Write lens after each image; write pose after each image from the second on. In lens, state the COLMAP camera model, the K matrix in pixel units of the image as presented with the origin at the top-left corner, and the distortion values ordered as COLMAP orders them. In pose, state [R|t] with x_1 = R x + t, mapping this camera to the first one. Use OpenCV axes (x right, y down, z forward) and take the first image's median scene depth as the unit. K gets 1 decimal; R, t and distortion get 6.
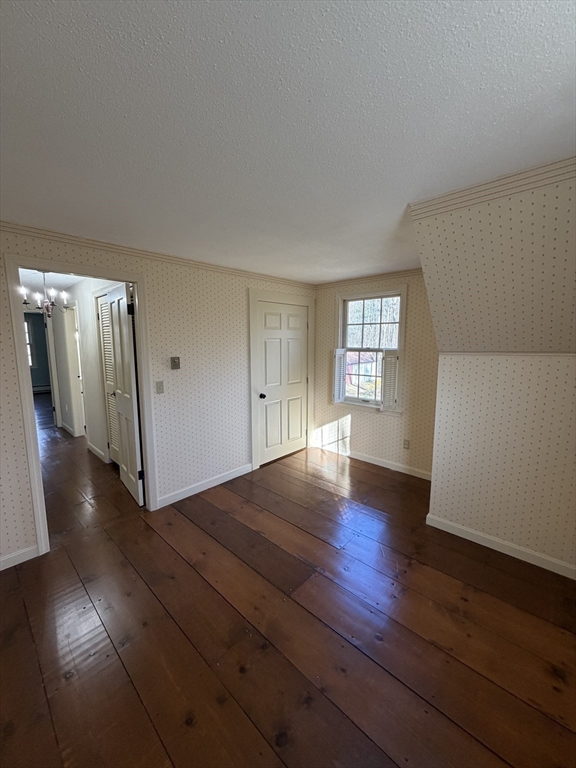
lens RADIAL K [[305.0, 0, 289.9], [0, 305.0, 382.1], [0, 0, 1]] dist [0.001546, 0.000032]
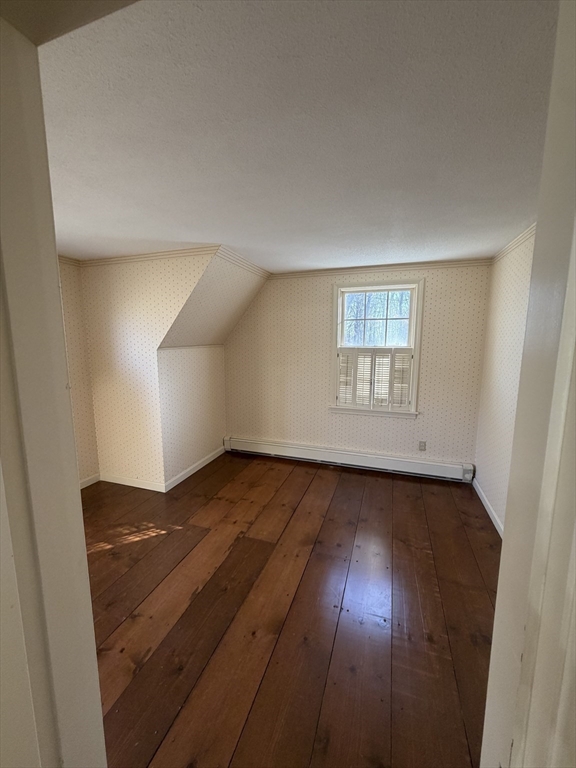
lens RADIAL K [[305.0, 0, 289.9], [0, 305.0, 382.1], [0, 0, 1]] dist [0.001546, 0.000032]
pose [[-0.412531, -0.132171, 0.901304, -0.680106], [0.110719, 0.974808, 0.193626, -0.116131], [-0.904190, 0.179668, -0.387505, 0.836146]]
